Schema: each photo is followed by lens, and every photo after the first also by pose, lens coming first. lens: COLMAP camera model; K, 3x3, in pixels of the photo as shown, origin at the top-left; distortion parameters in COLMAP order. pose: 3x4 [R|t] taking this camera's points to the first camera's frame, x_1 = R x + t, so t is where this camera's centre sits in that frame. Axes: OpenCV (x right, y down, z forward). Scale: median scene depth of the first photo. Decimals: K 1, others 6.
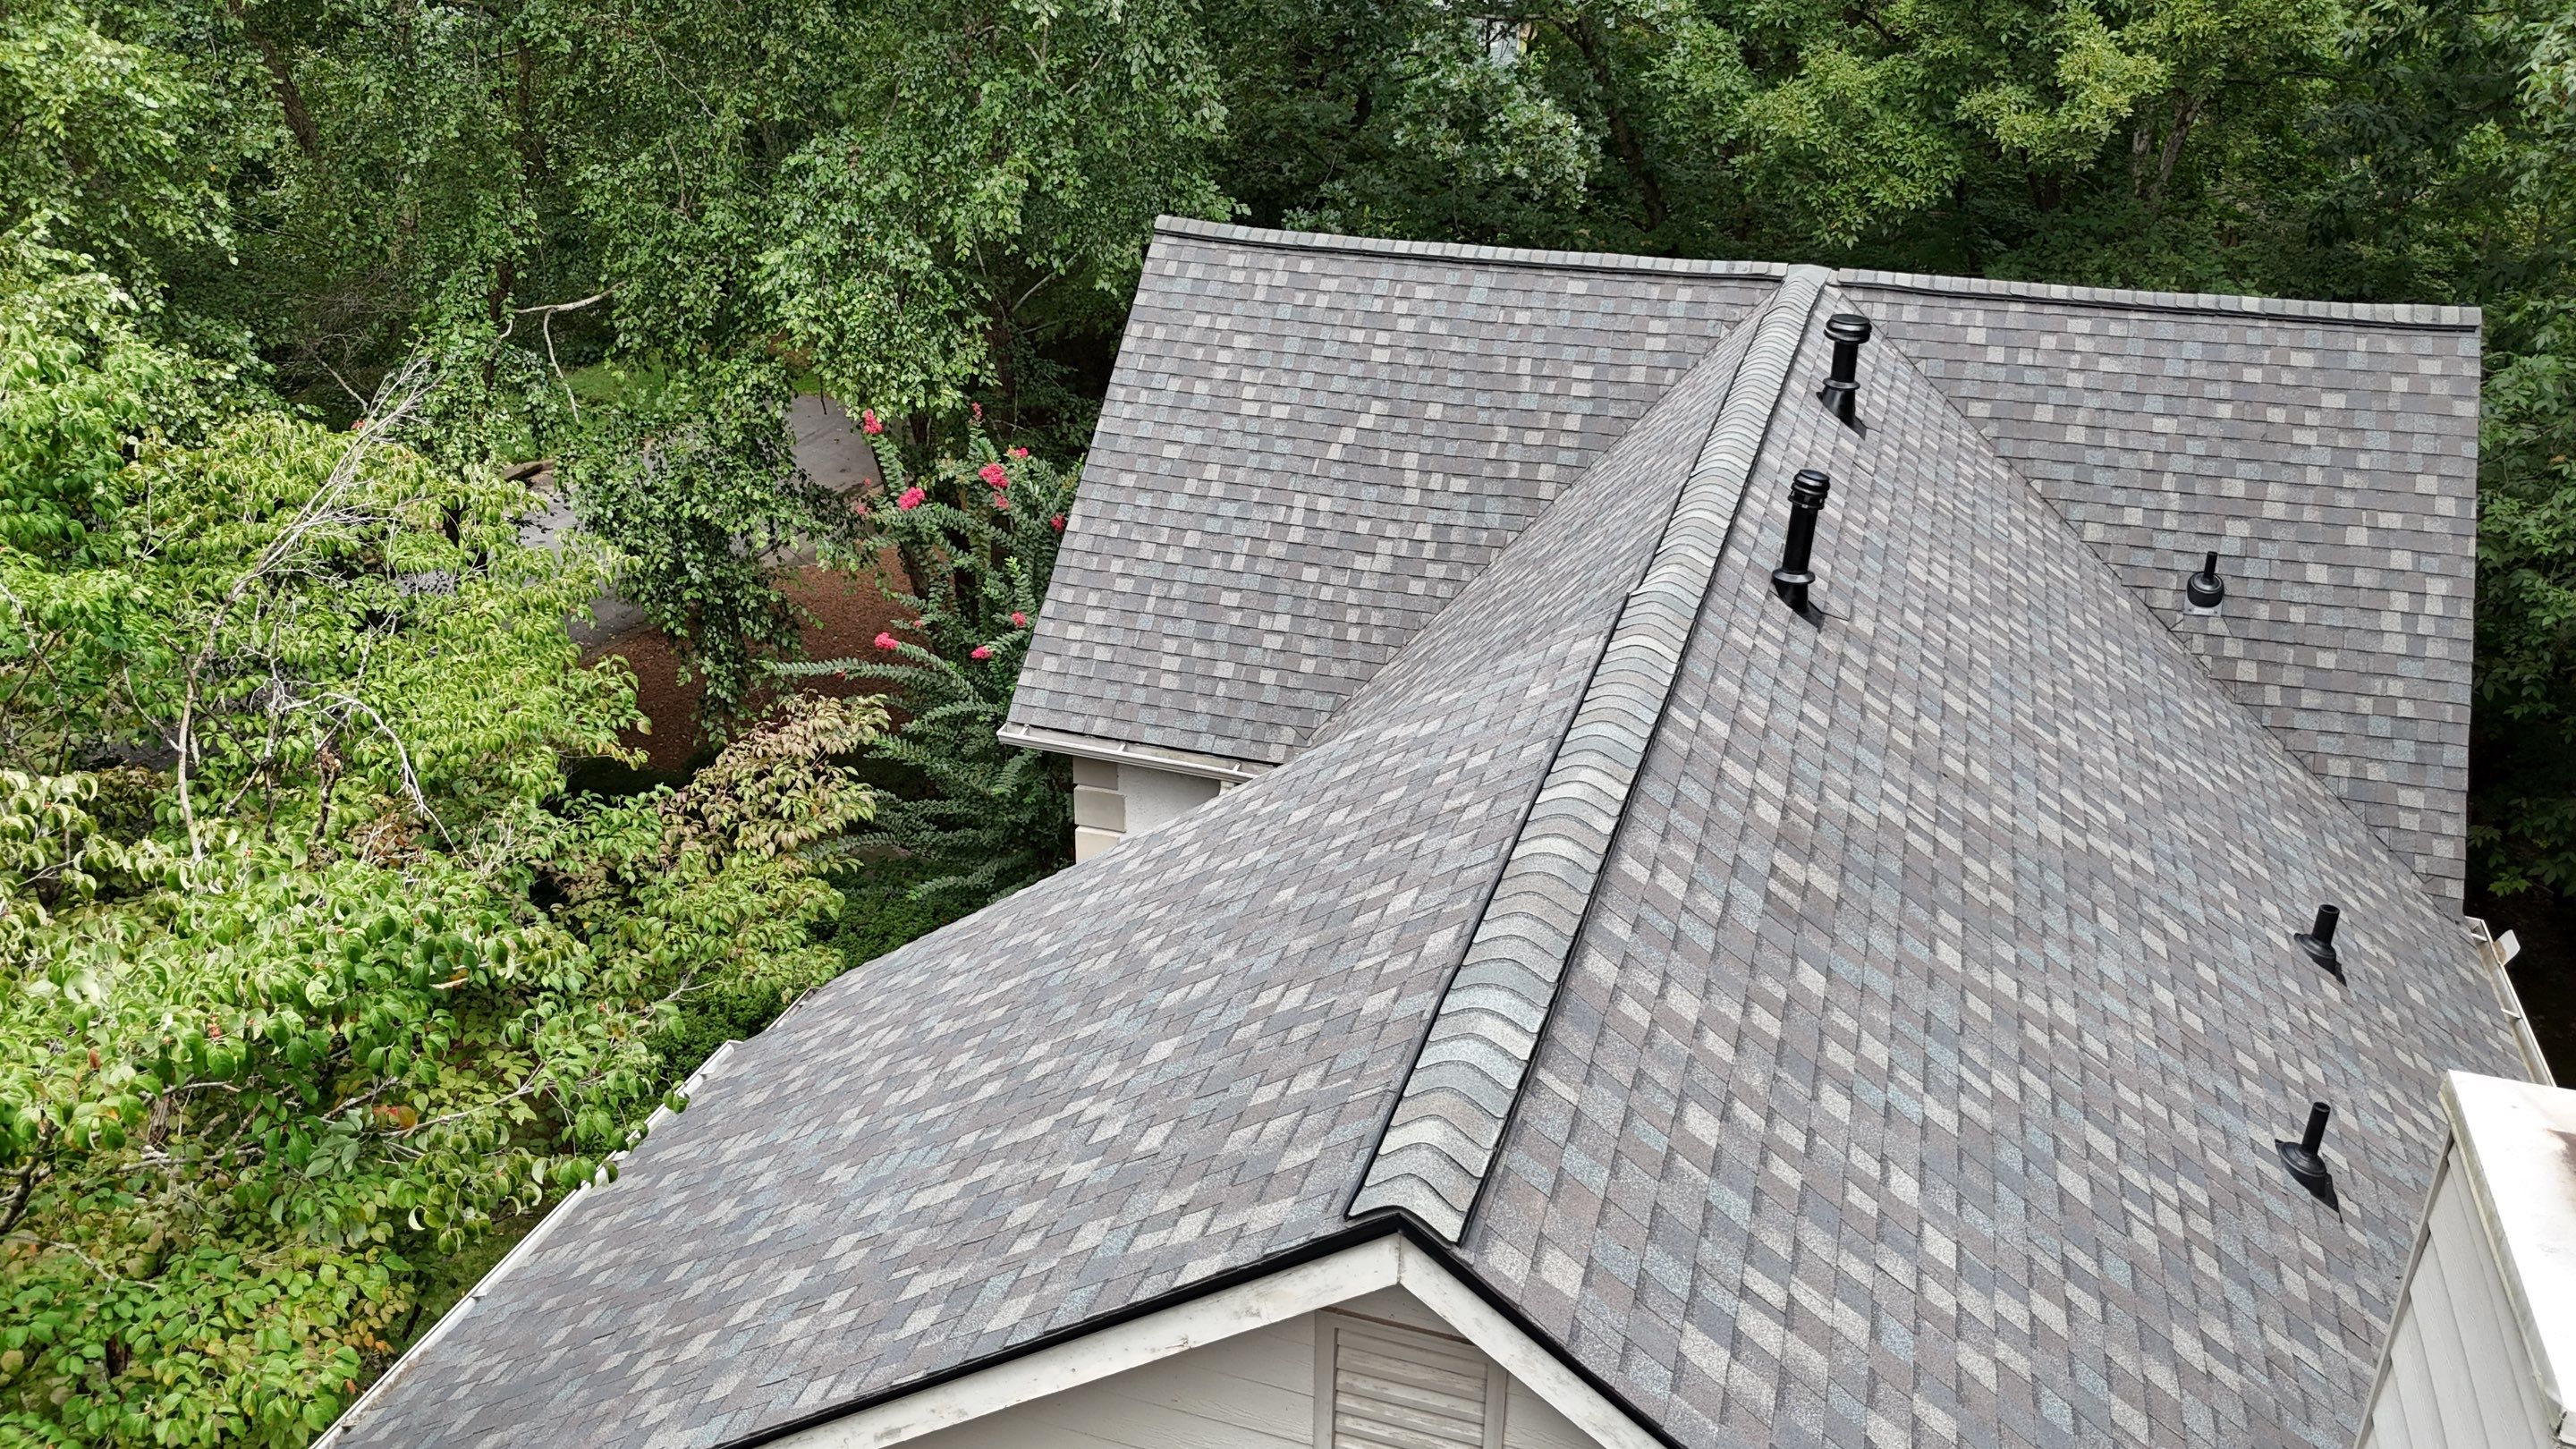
lens RADIAL K [[1933.1, 0, 1288.0], [0, 1933.1, 724.5], [0, 0, 1]] dist [0.030945, -0.001890]
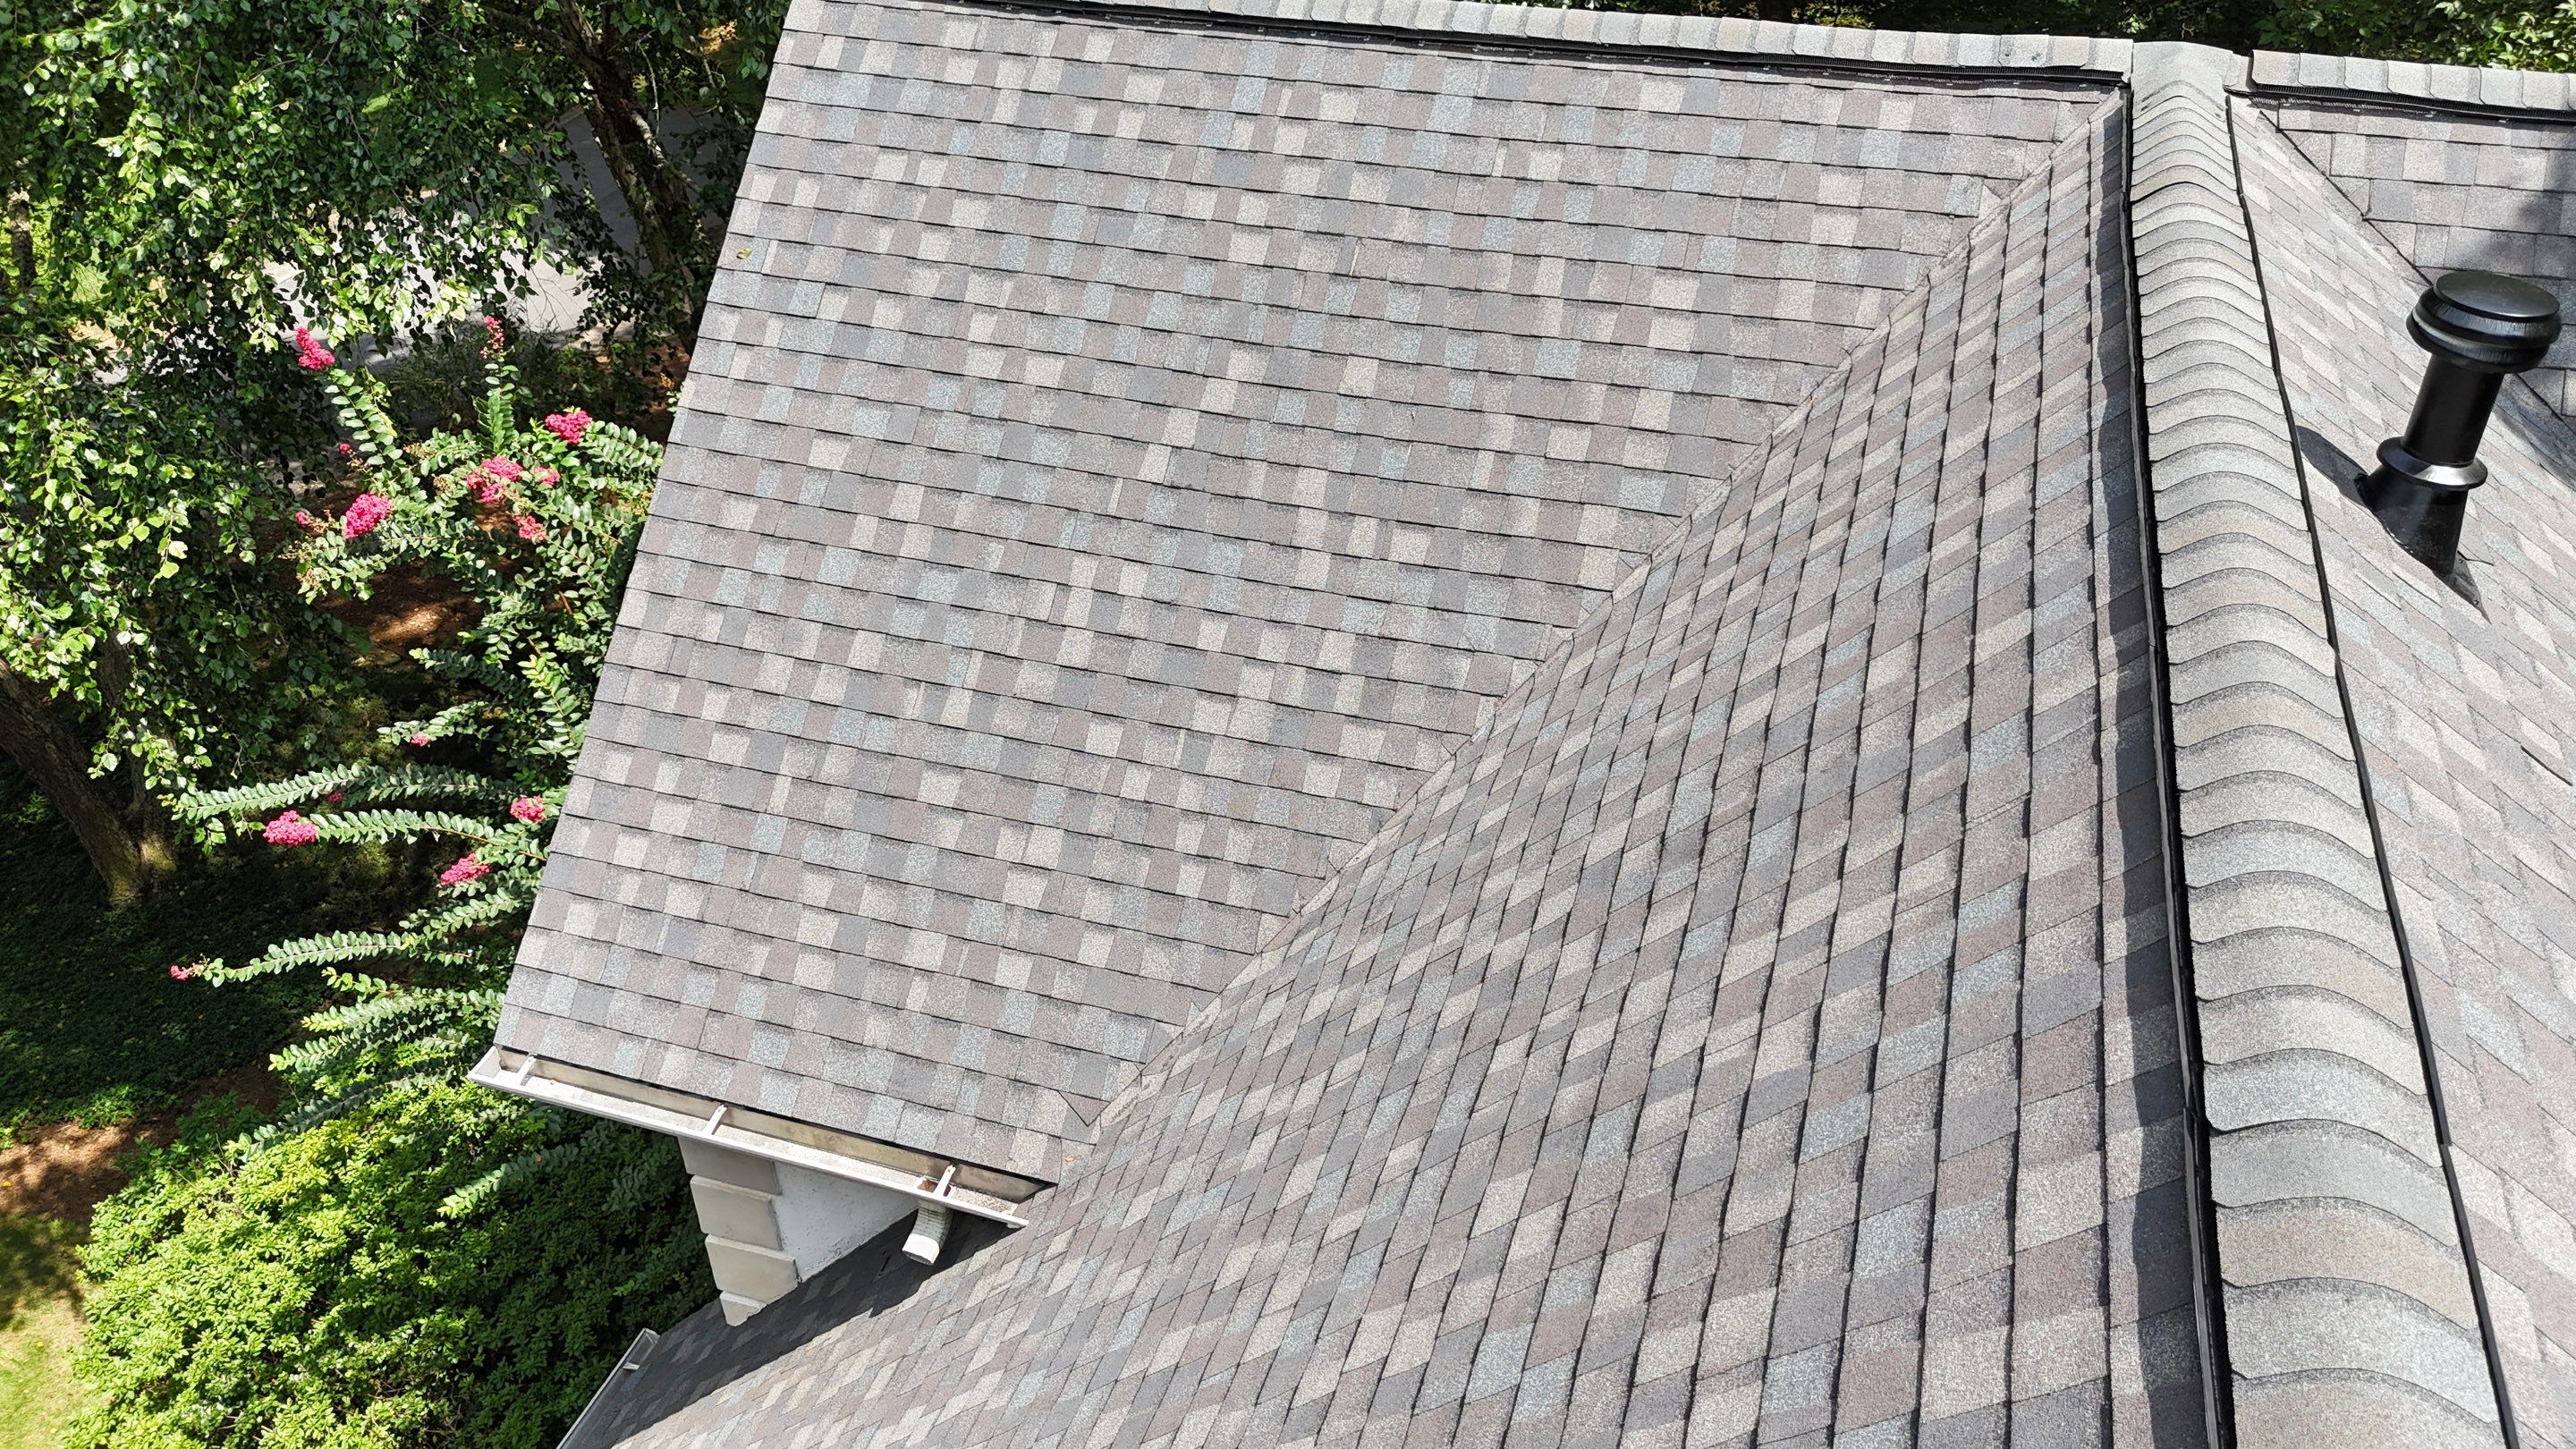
lens RADIAL K [[1843.9, 0, 1366.3], [0, 1843.9, 718.8], [0, 0, 1]] dist [0.083721, -0.180560]
pose [[0.999563, -0.022892, 0.018709, 0.066569], [0.019585, 0.986756, 0.161023, -0.151404], [-0.022147, -0.160586, 0.986773, 0.537438]]
